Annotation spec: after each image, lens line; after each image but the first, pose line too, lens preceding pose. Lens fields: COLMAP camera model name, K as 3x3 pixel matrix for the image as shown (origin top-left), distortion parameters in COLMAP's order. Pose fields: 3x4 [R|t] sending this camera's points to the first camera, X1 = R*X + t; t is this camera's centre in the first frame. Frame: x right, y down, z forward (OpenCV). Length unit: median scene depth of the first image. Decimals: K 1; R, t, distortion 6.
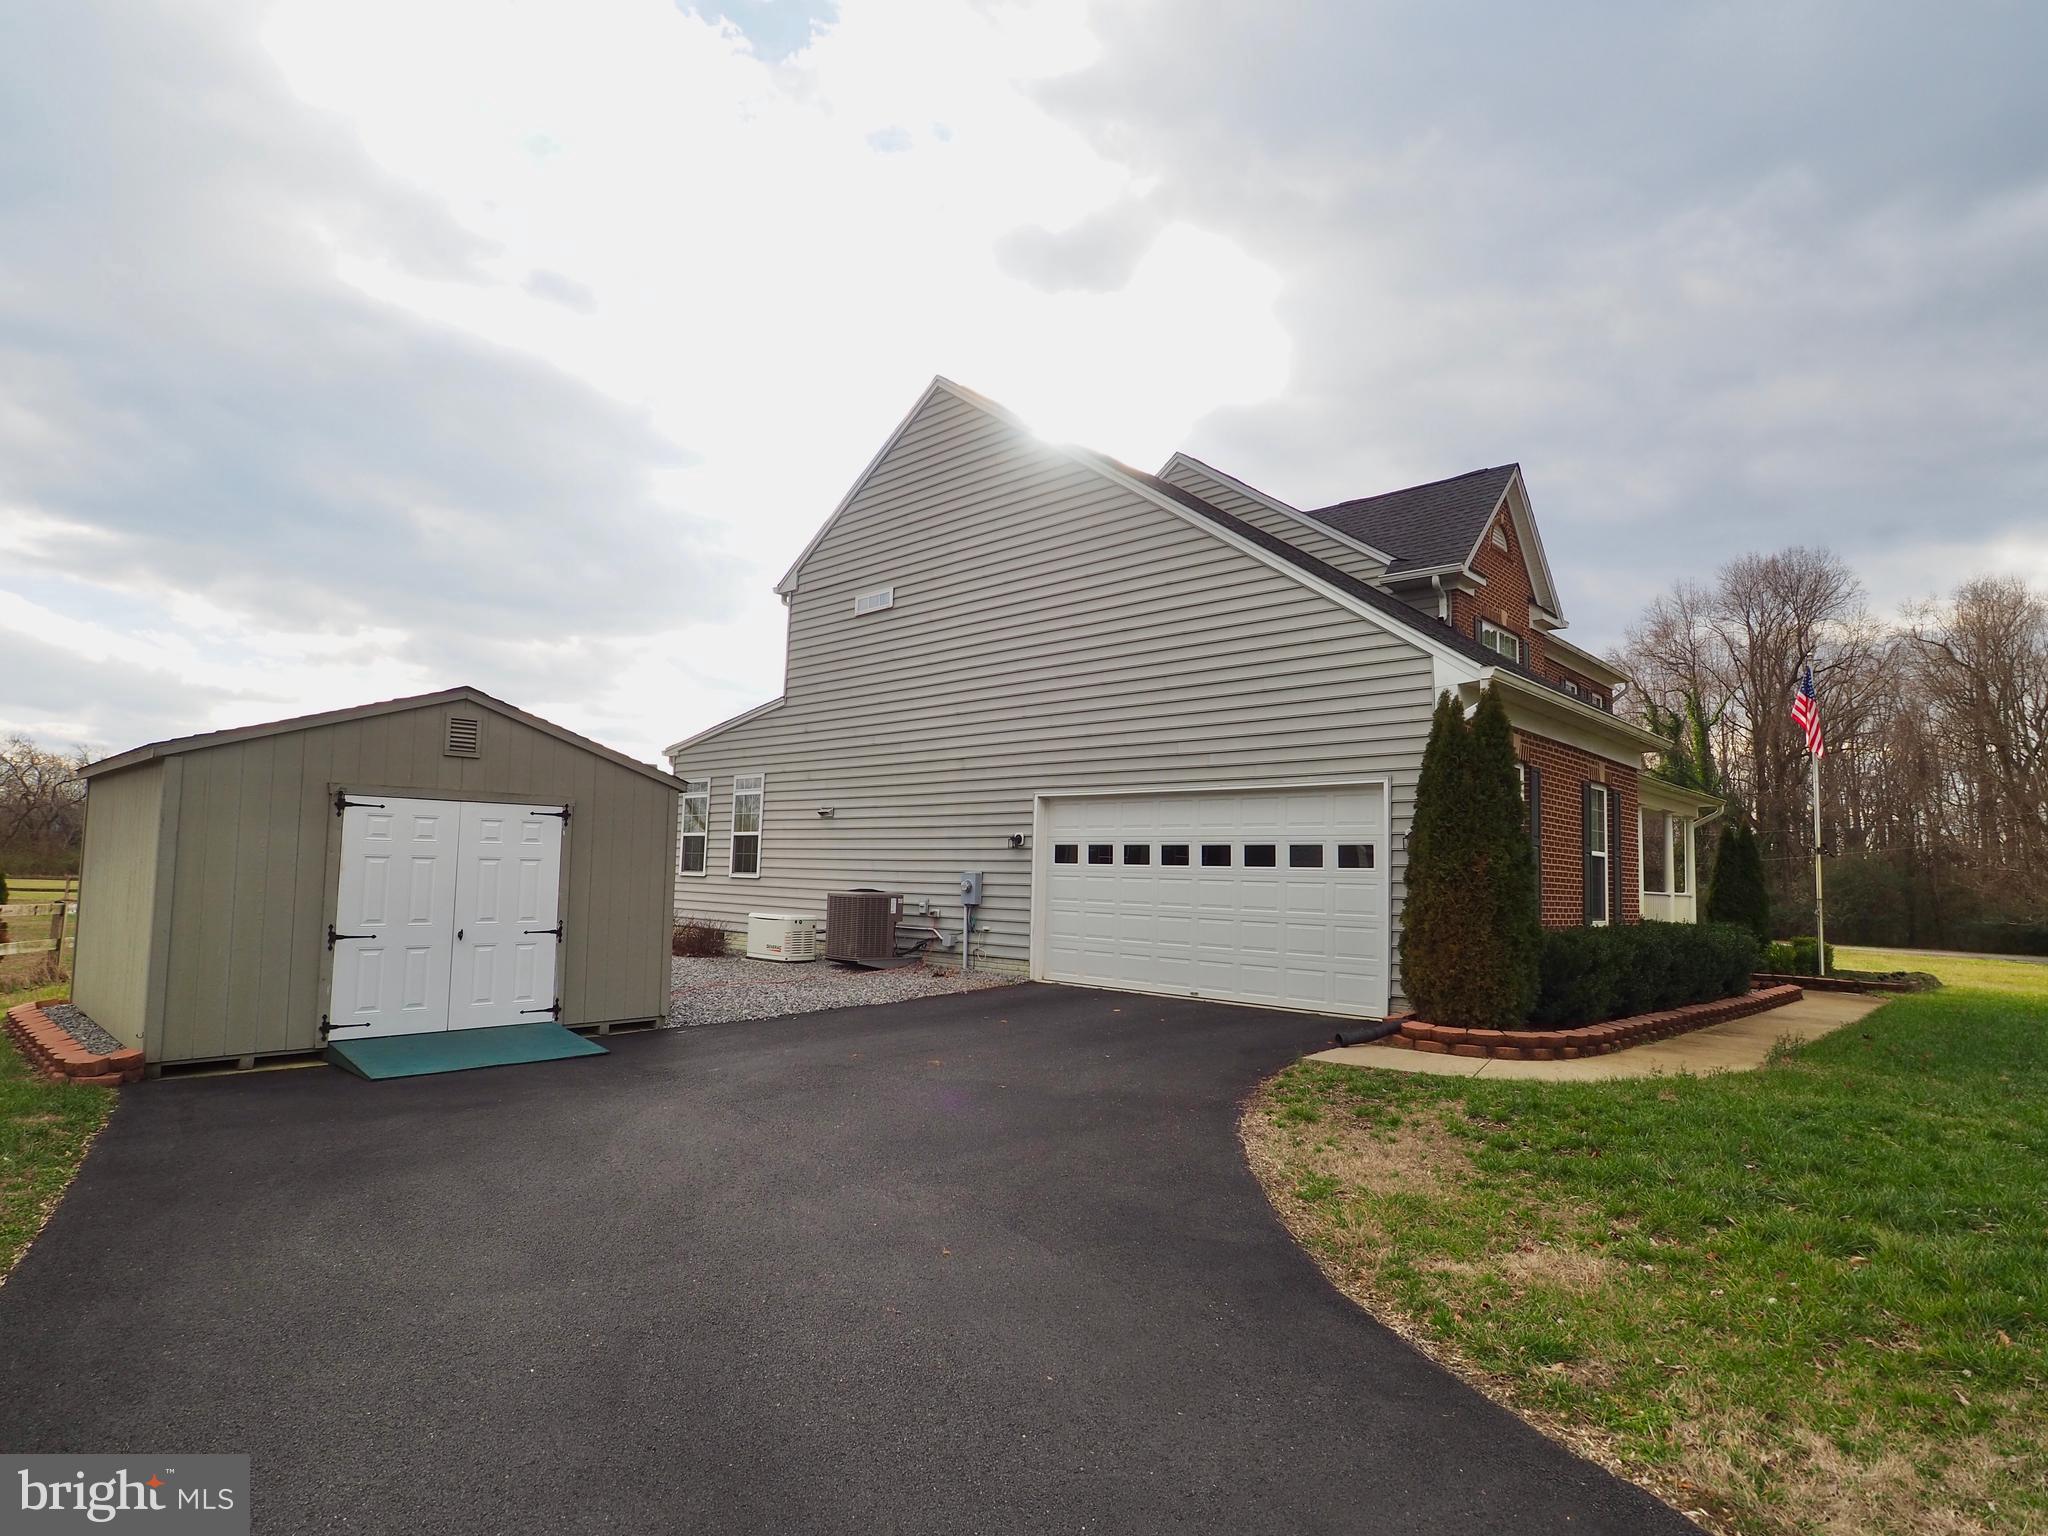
lens RADIAL K [[1105.7, 0, 1035.0], [0, 1105.7, 774.5], [0, 0, 1]] dist [-0.006401, -0.006334]
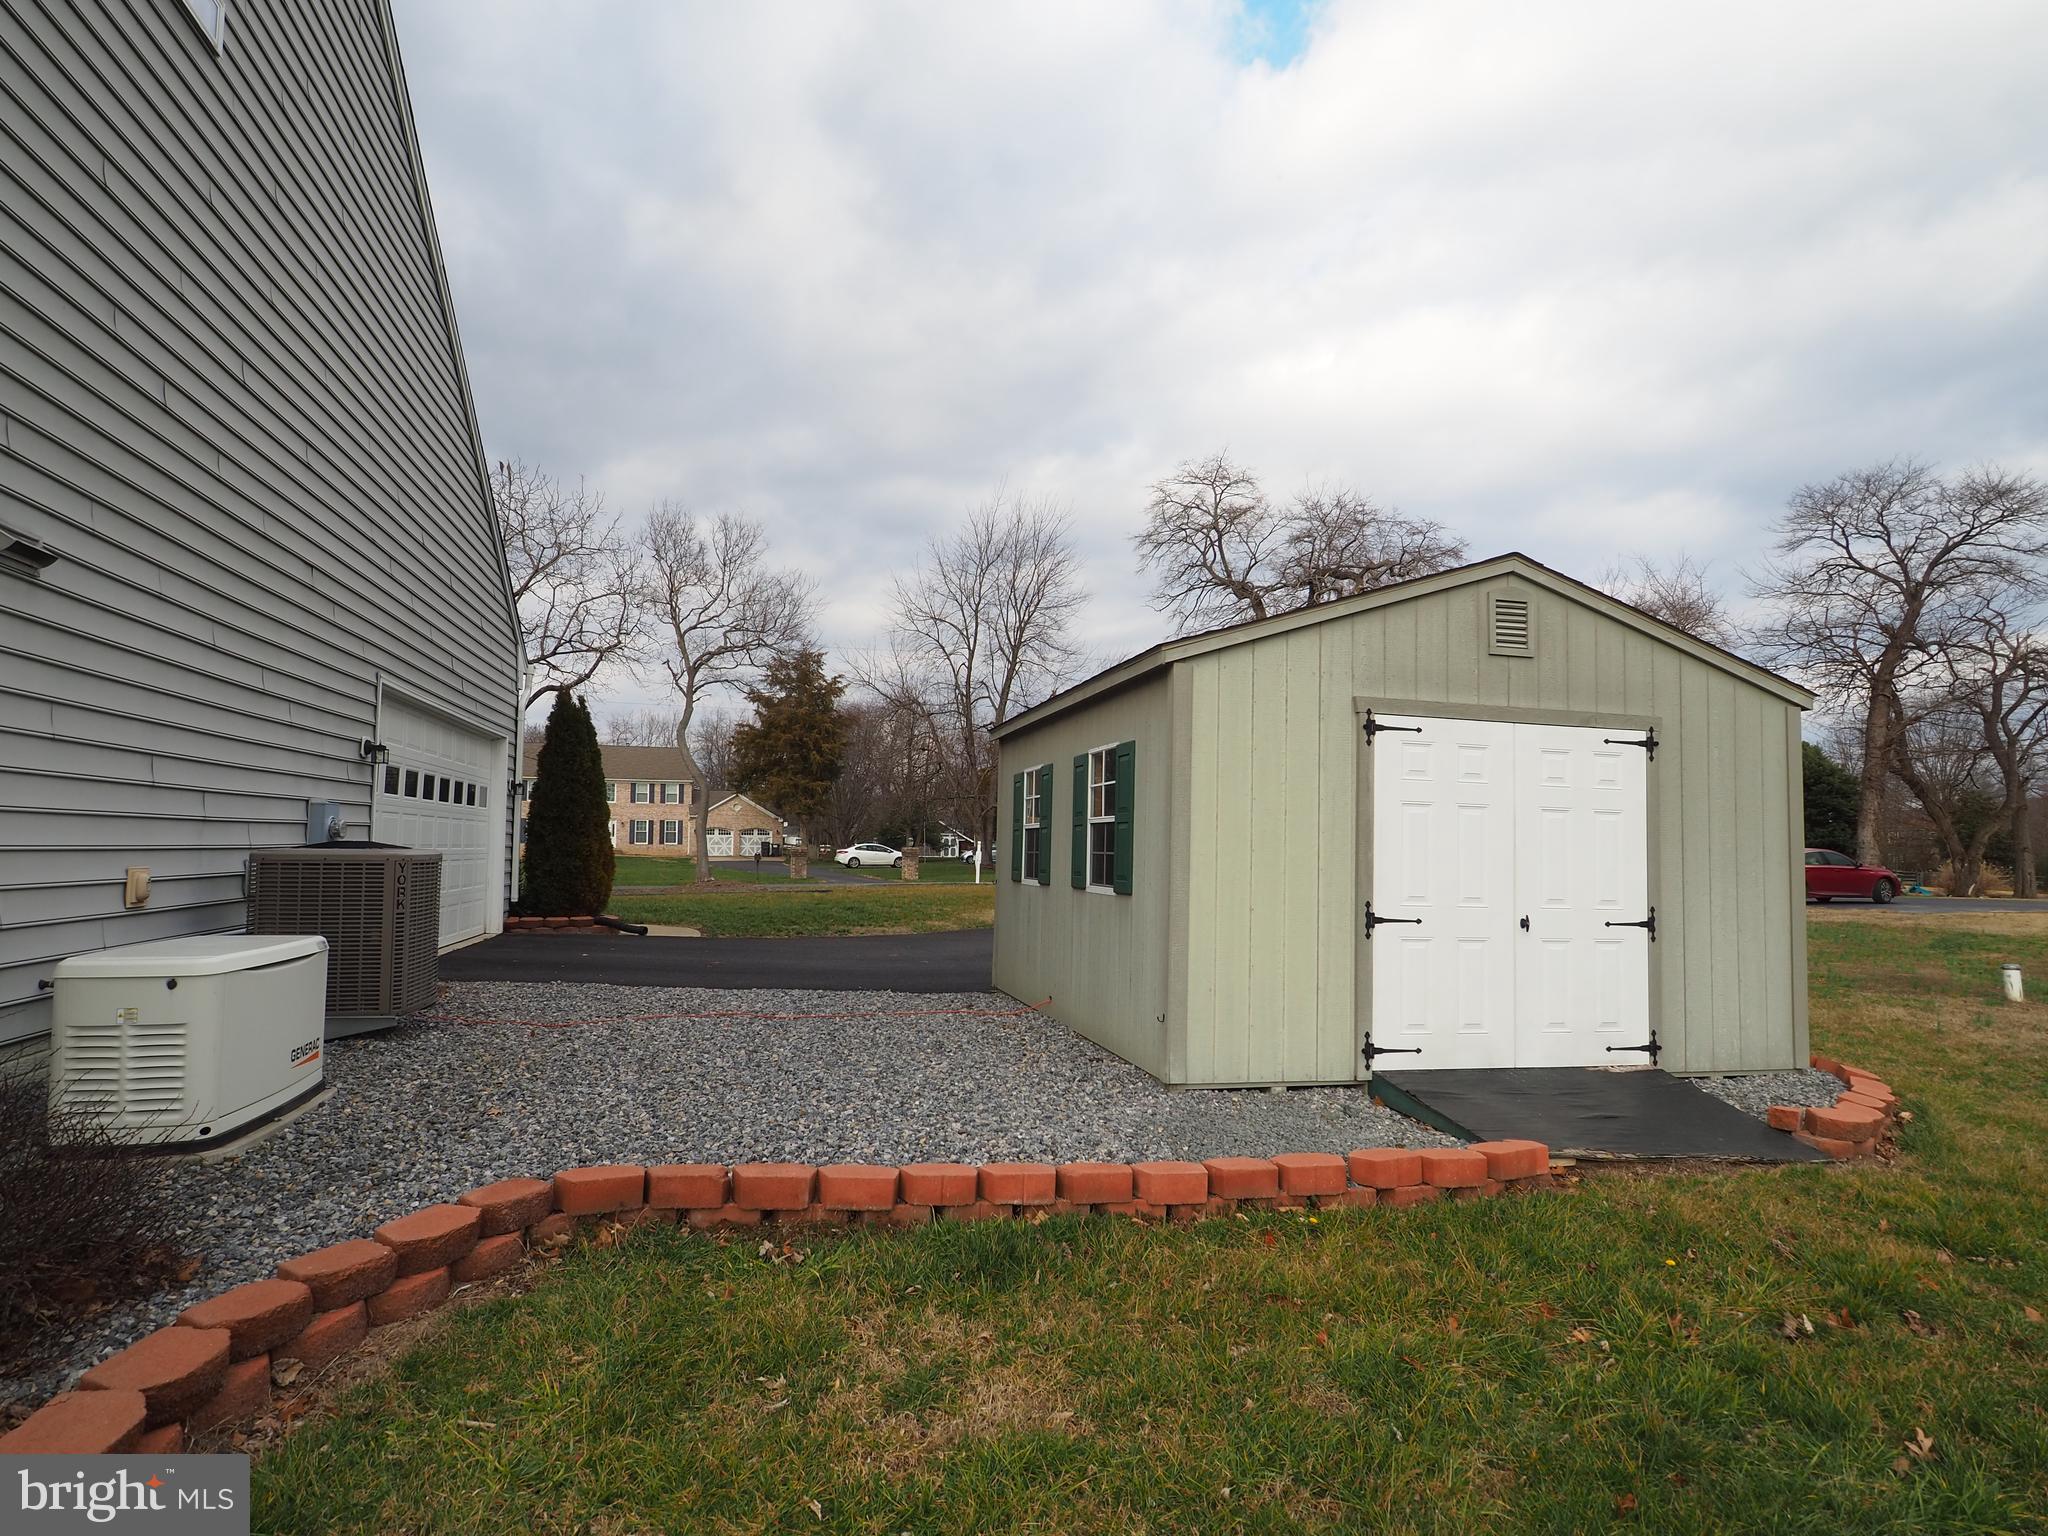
lens RADIAL K [[1105.7, 0, 1009.6], [0, 1105.7, 774.7], [0, 0, 1]] dist [-0.006401, -0.006334]
pose [[0.823118, -0.032892, -0.566917, -0.422347], [0.033224, 0.999400, -0.009745, 0.055435], [0.566898, -0.010815, 0.823717, 0.299495]]
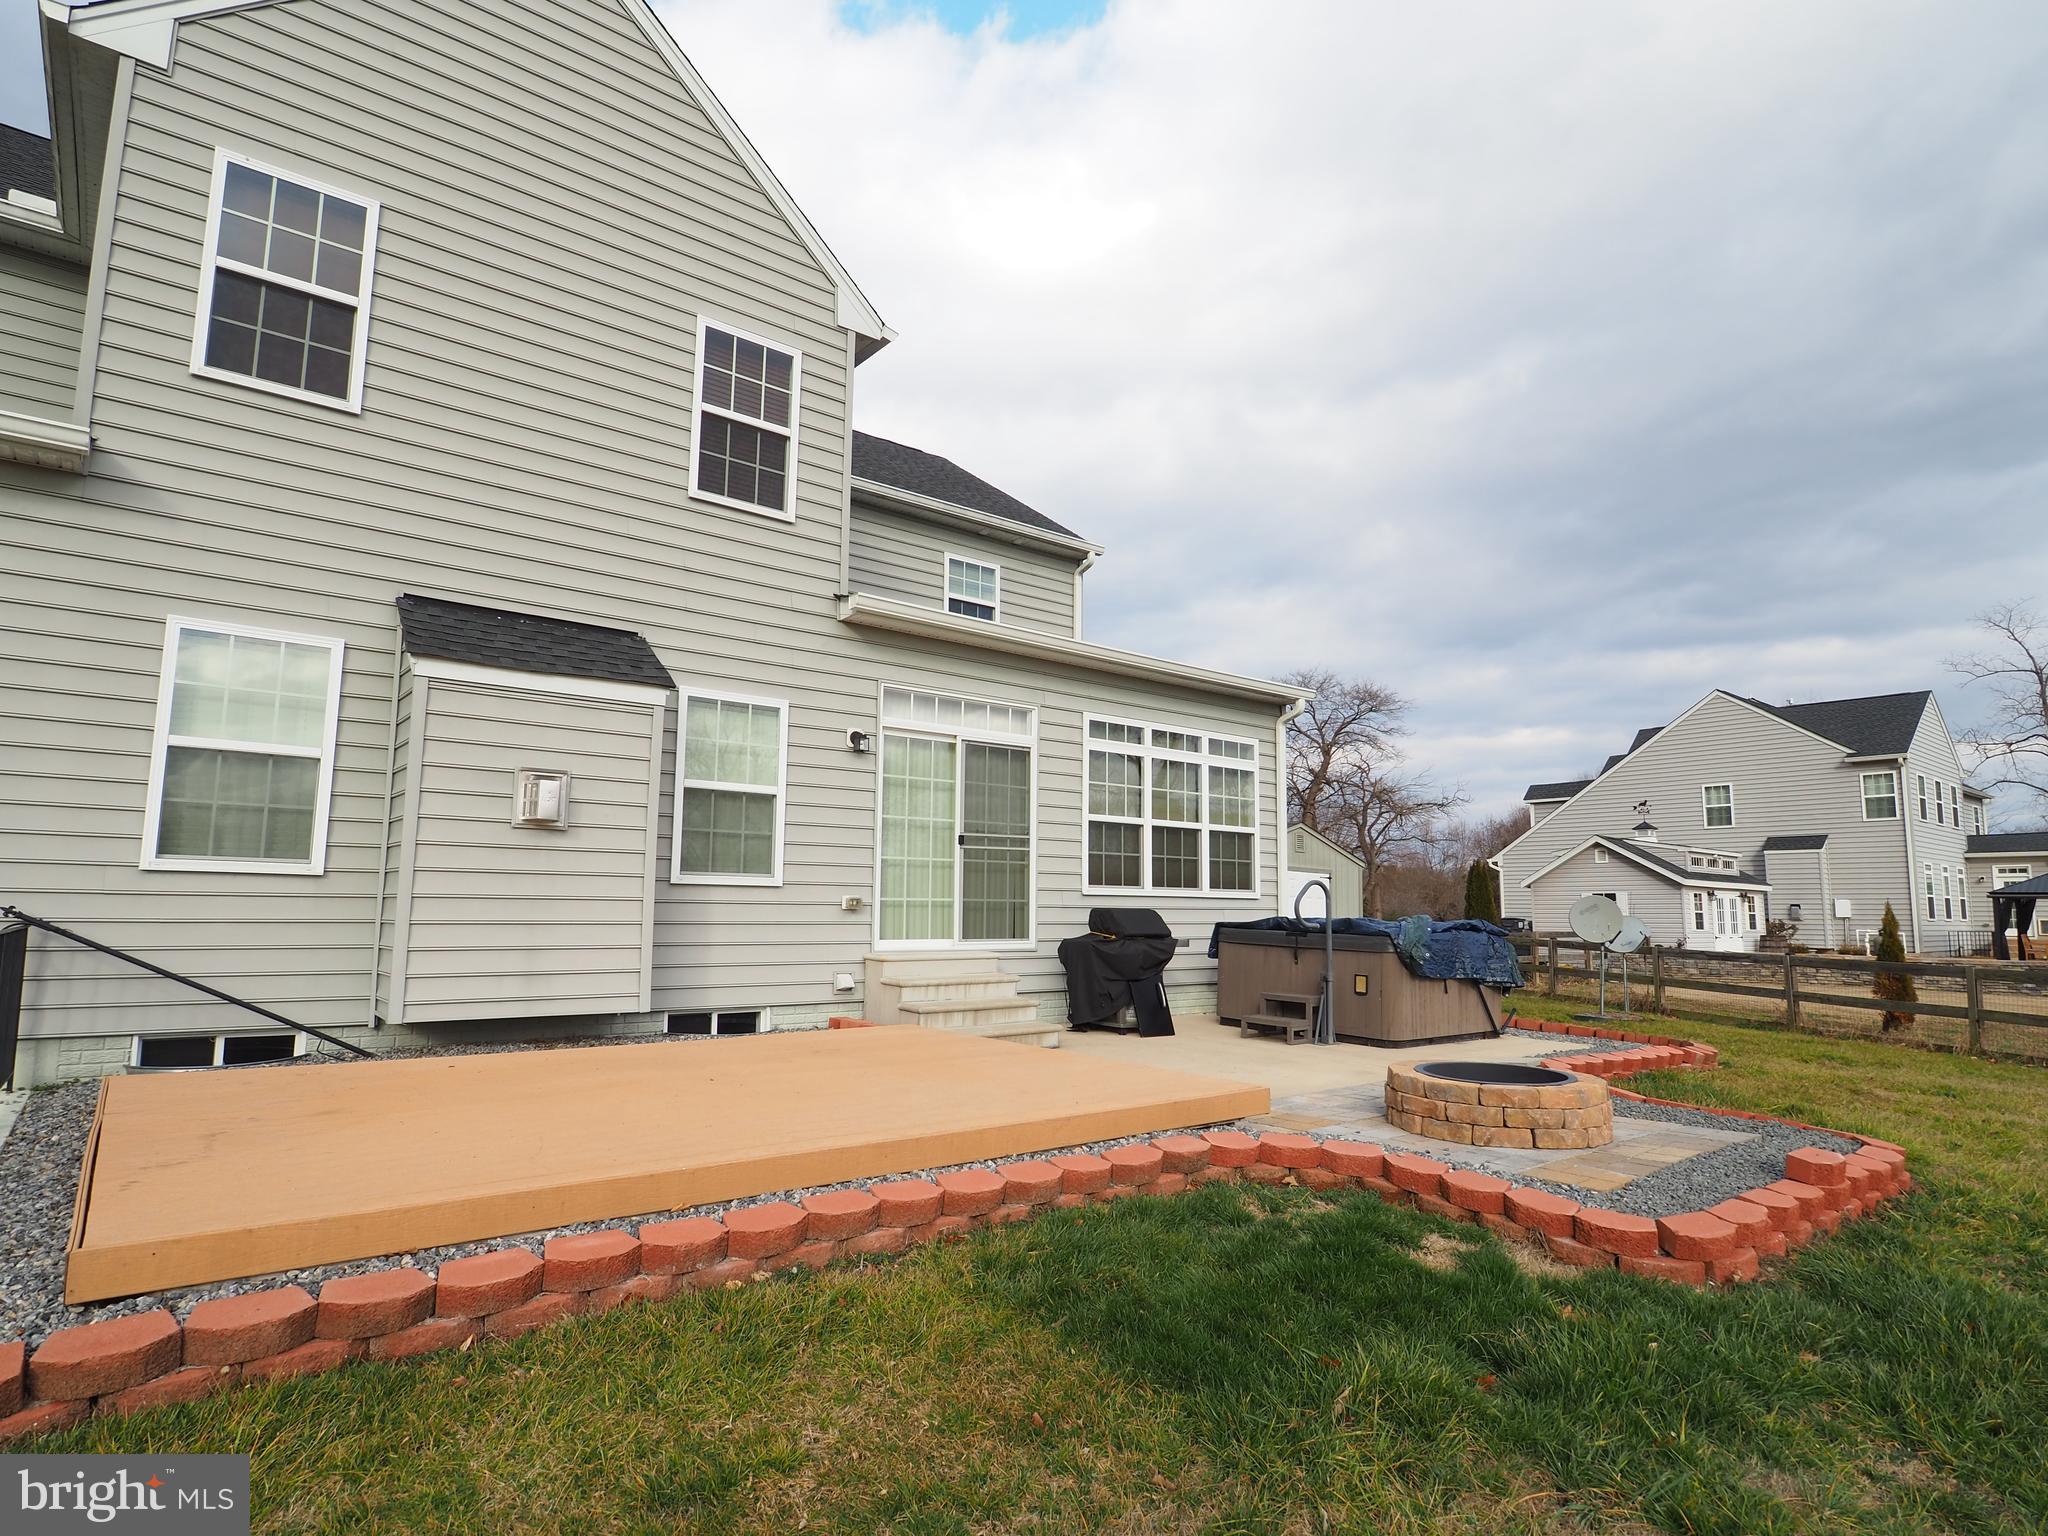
lens RADIAL K [[1105.7, 0, 1013.9], [0, 1105.7, 774.6], [0, 0, 1]] dist [-0.006401, -0.006334]
pose [[0.987482, -0.010728, -0.157369, -0.799107], [0.002068, 0.998479, -0.055092, -0.056420], [0.157720, 0.054077, 0.986002, -1.433863]]
